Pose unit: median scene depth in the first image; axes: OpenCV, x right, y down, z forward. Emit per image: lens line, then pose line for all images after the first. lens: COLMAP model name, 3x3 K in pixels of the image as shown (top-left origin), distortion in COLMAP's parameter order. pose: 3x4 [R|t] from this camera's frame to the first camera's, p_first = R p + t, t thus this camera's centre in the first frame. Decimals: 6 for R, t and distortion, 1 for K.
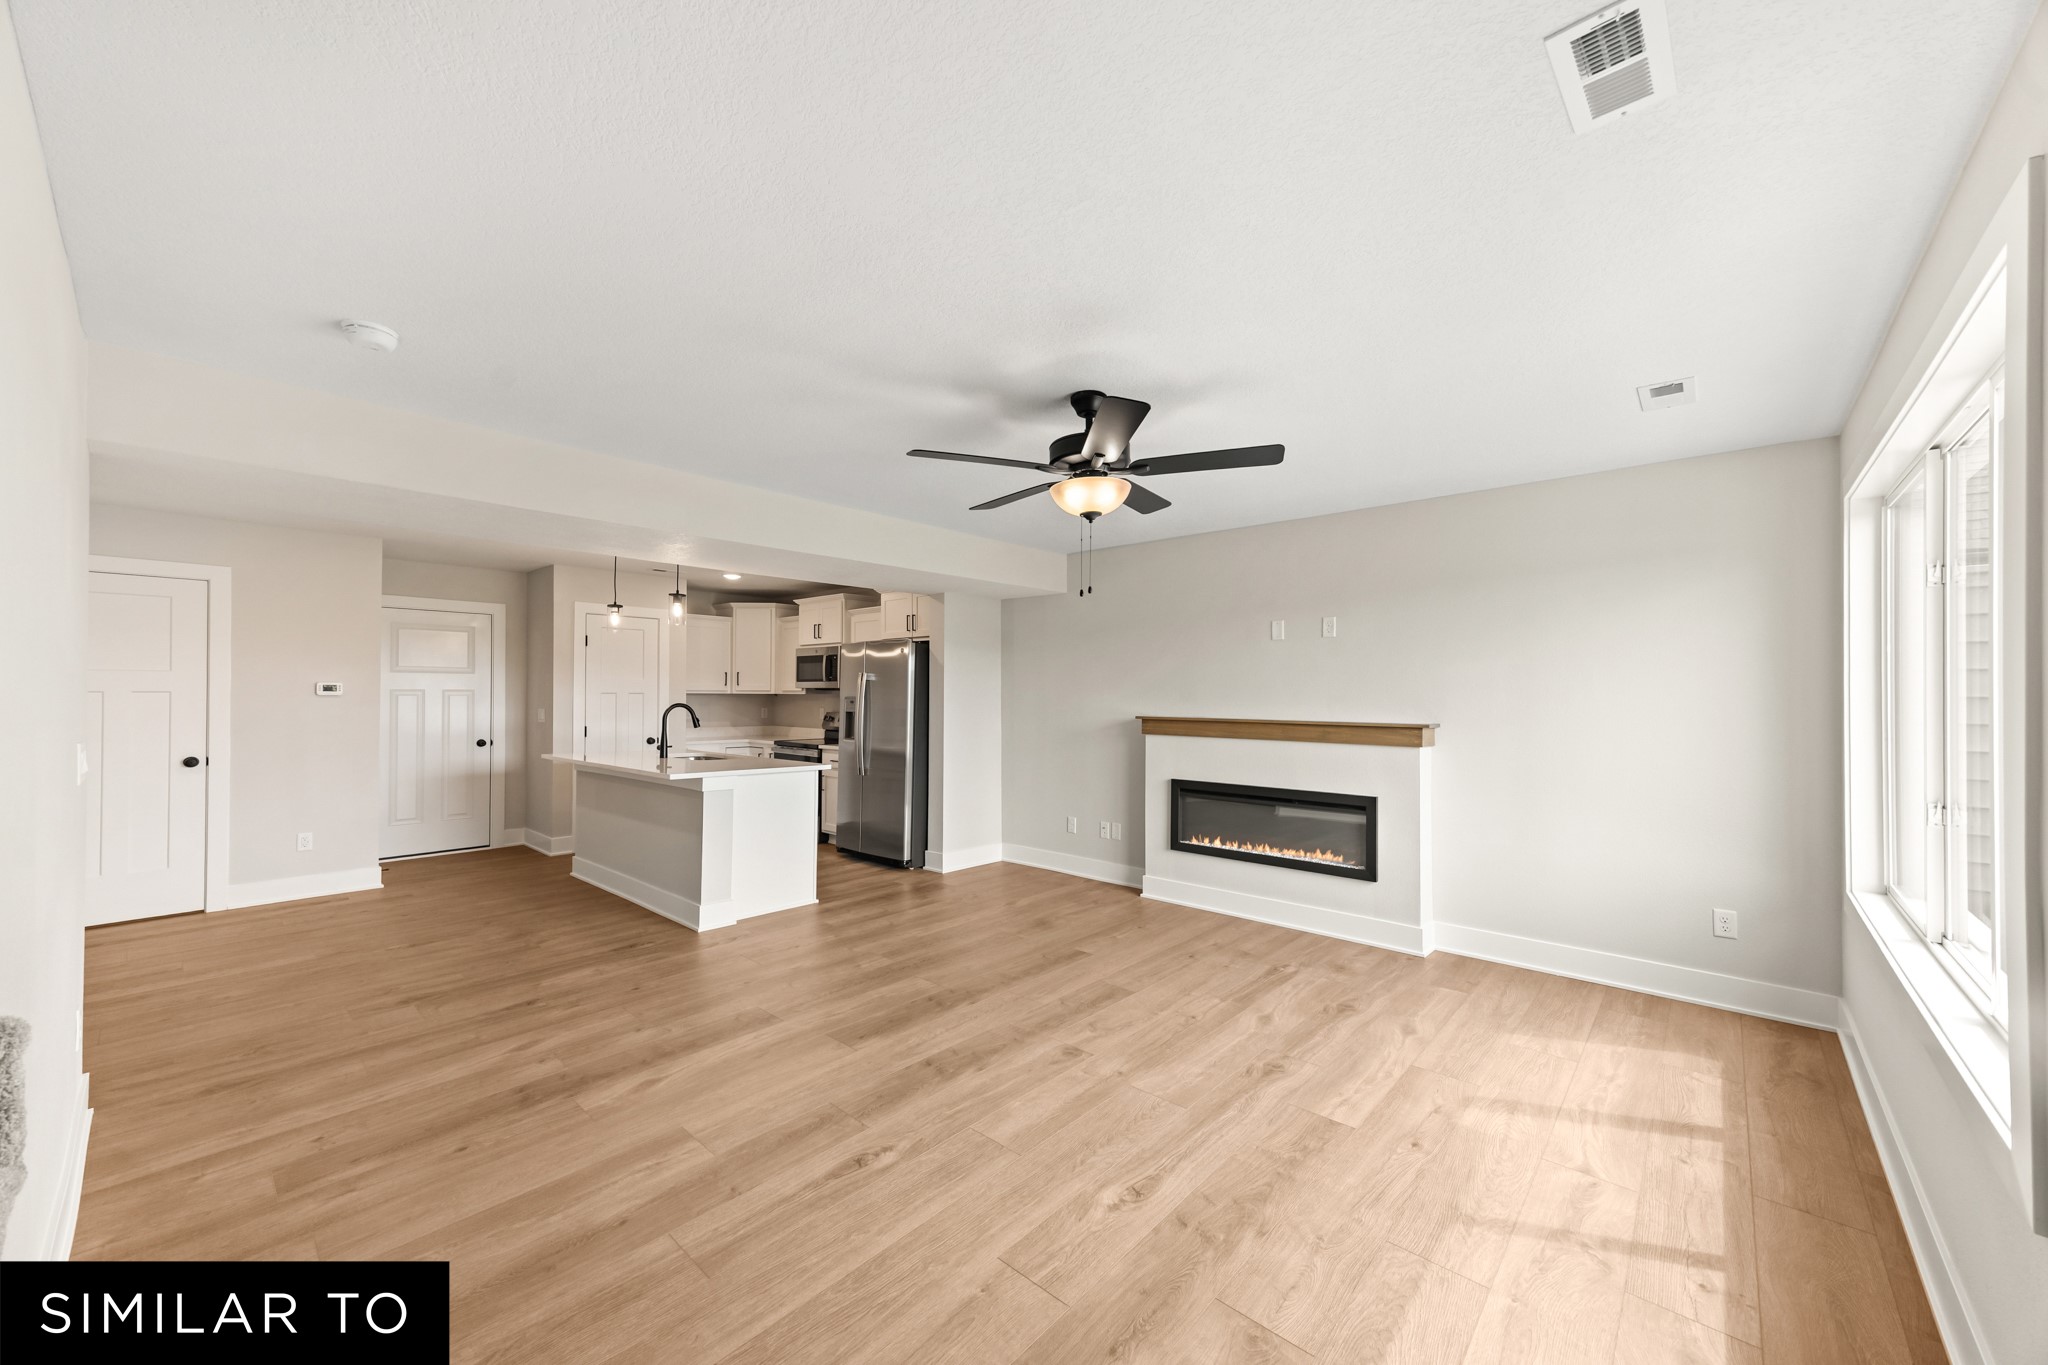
lens RADIAL K [[769.4, 0, 1022.4], [0, 769.4, 700.7], [0, 0, 1]] dist [0.003767, 0.000887]
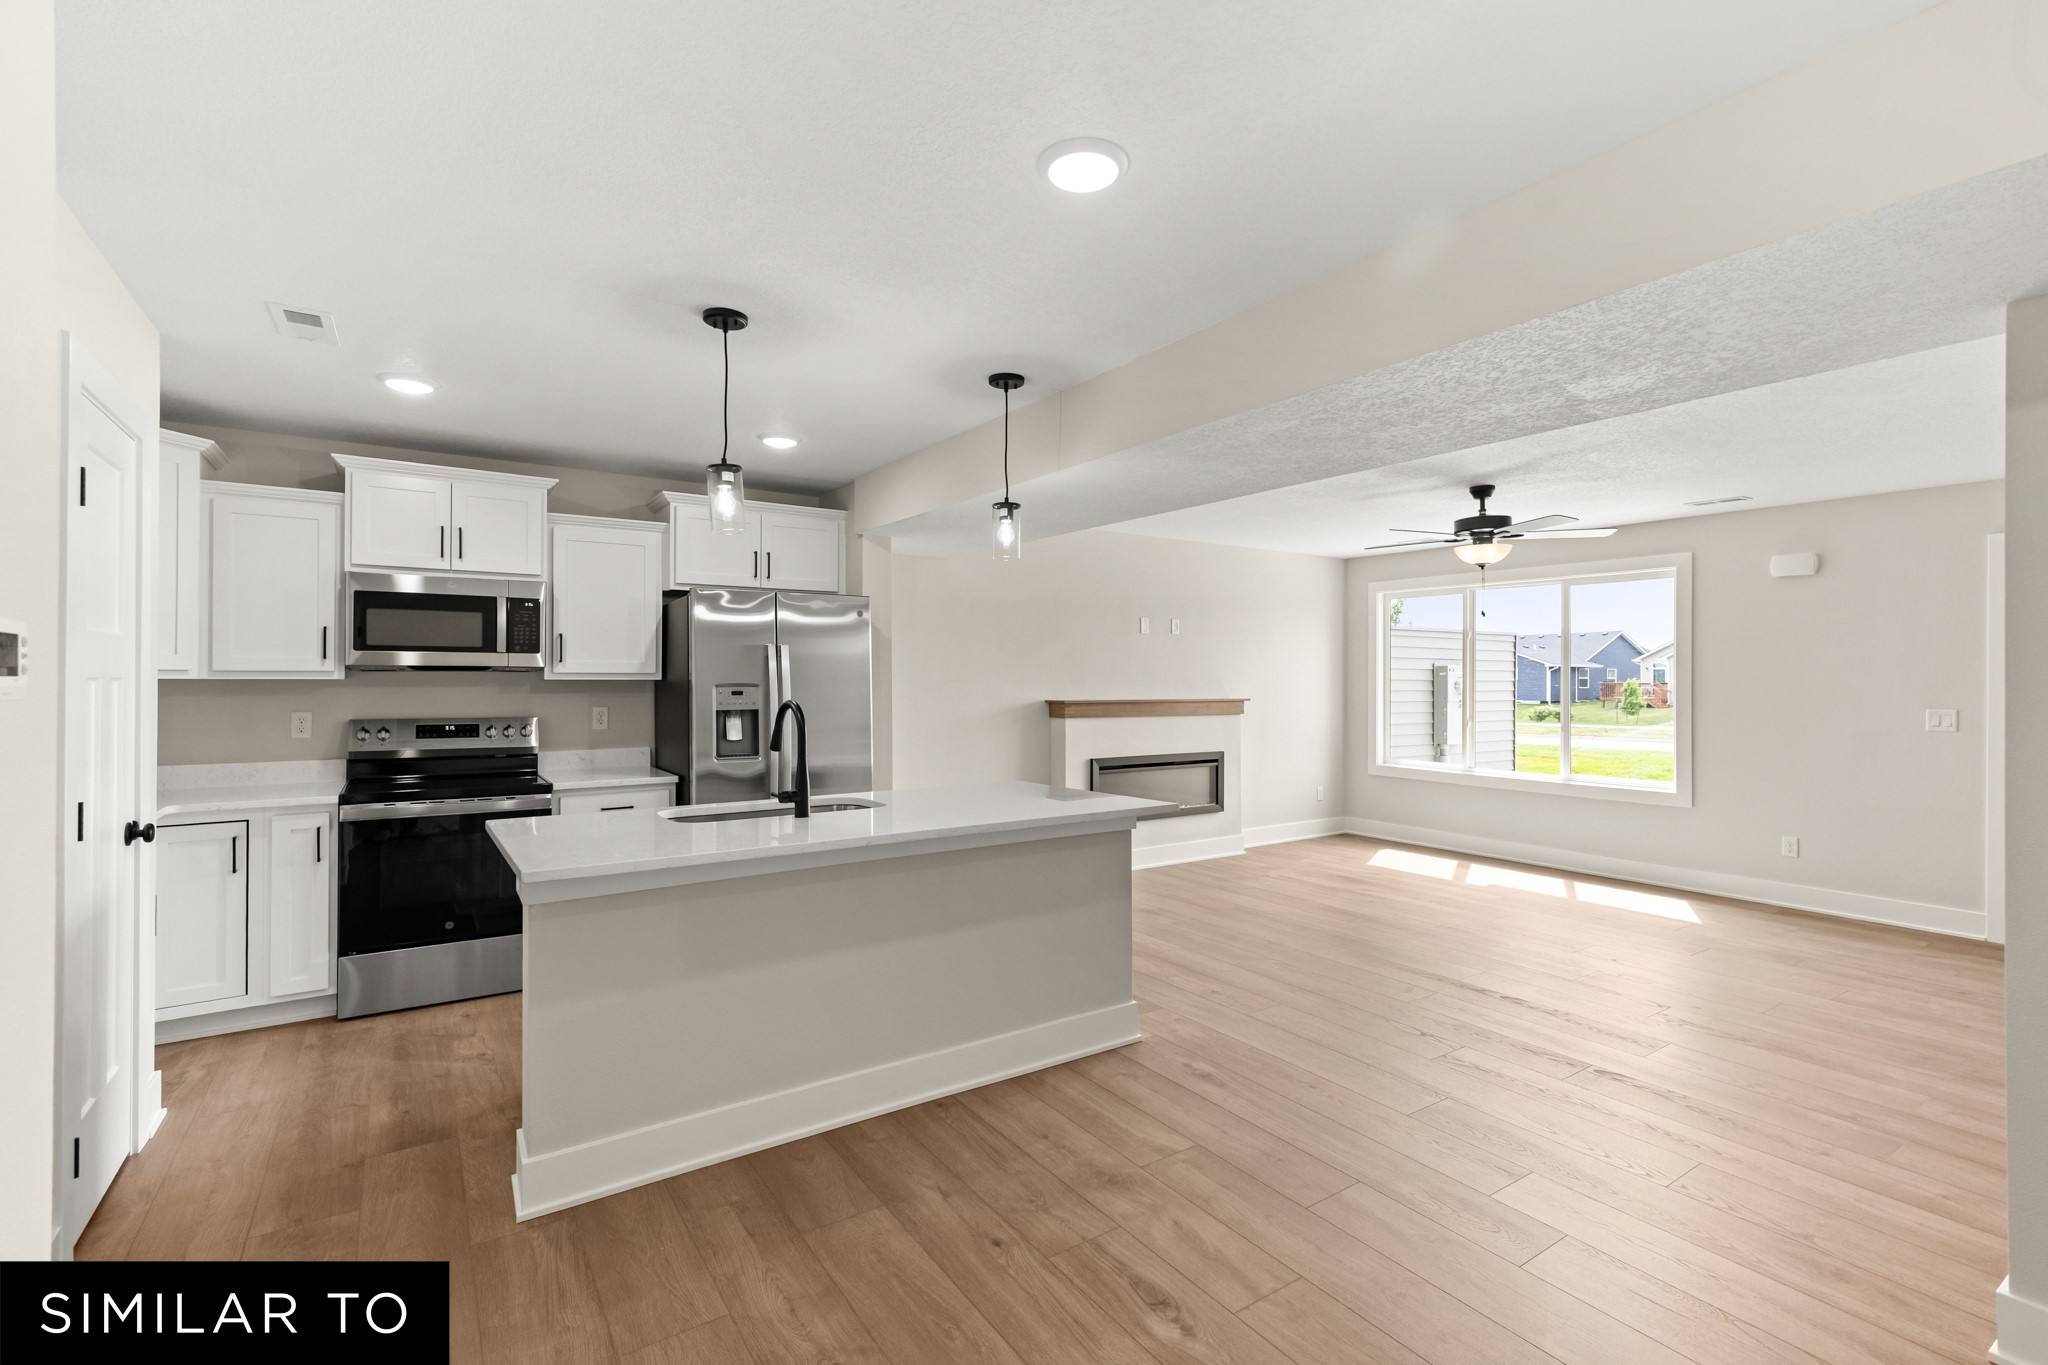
lens RADIAL K [[923.3, 0, 1022.8], [0, 923.3, 672.4], [0, 0, 1]] dist [0.001720, 0.000929]
pose [[0.241387, 0.004414, 0.970419, -1.164103], [0.008331, 0.999943, -0.006621, -0.009696], [-0.970393, 0.009683, 0.241337, 0.867126]]
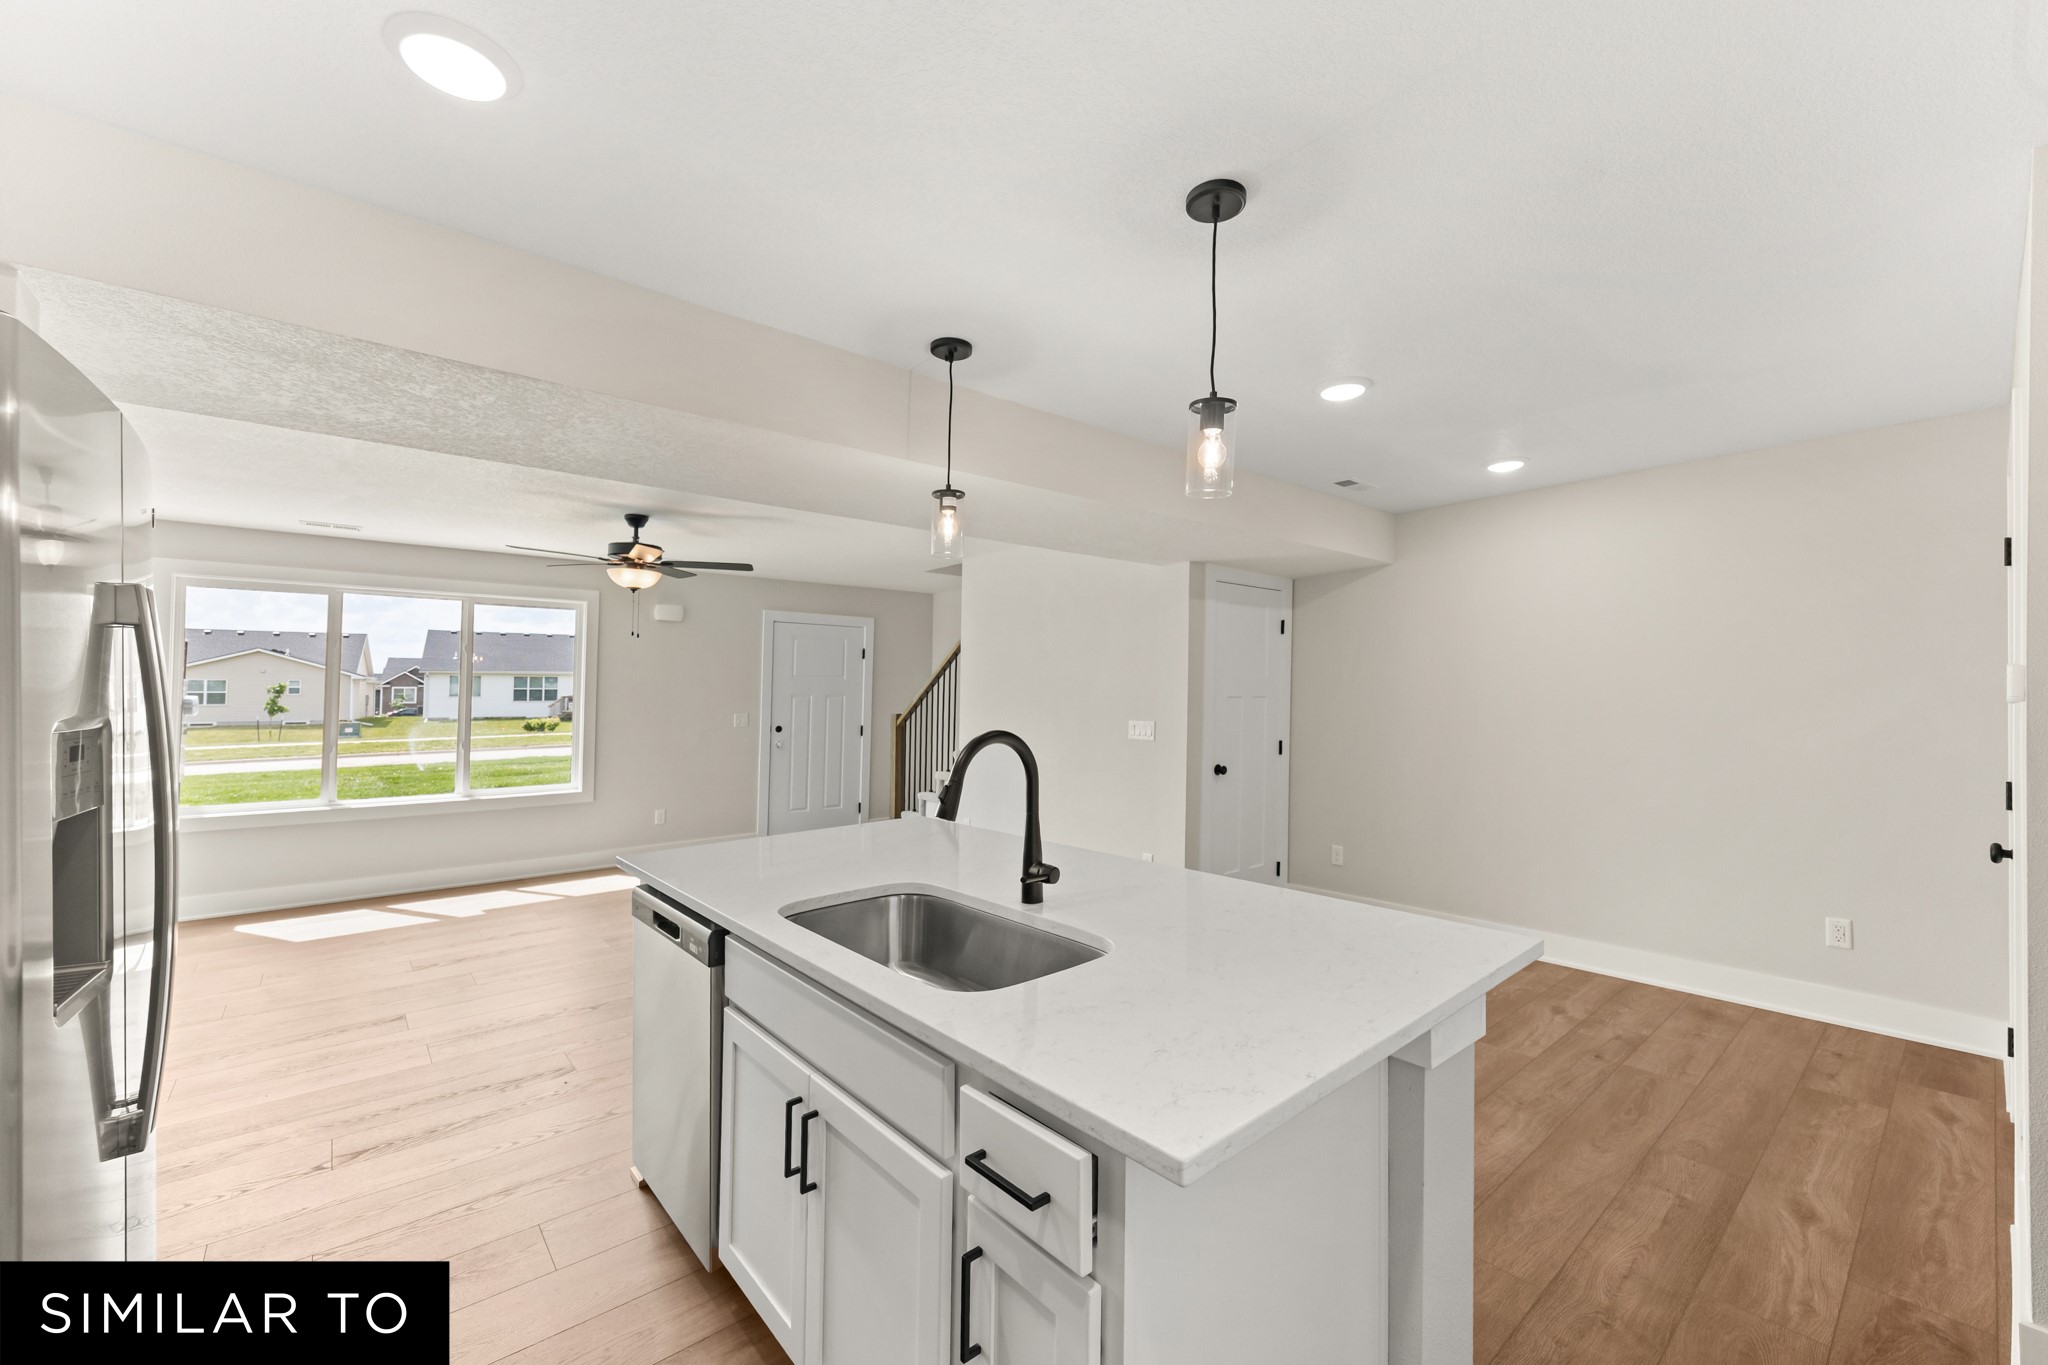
lens RADIAL K [[830.6, 0, 1025.2], [0, 830.6, 682.1], [0, 0, 1]] dist [-0.000265, 0.000089]
pose [[-0.989322, 0.006084, 0.145621, -0.606315], [0.005471, 0.999974, -0.004609, -0.013323], [-0.145646, -0.003763, -0.989330, 1.582337]]
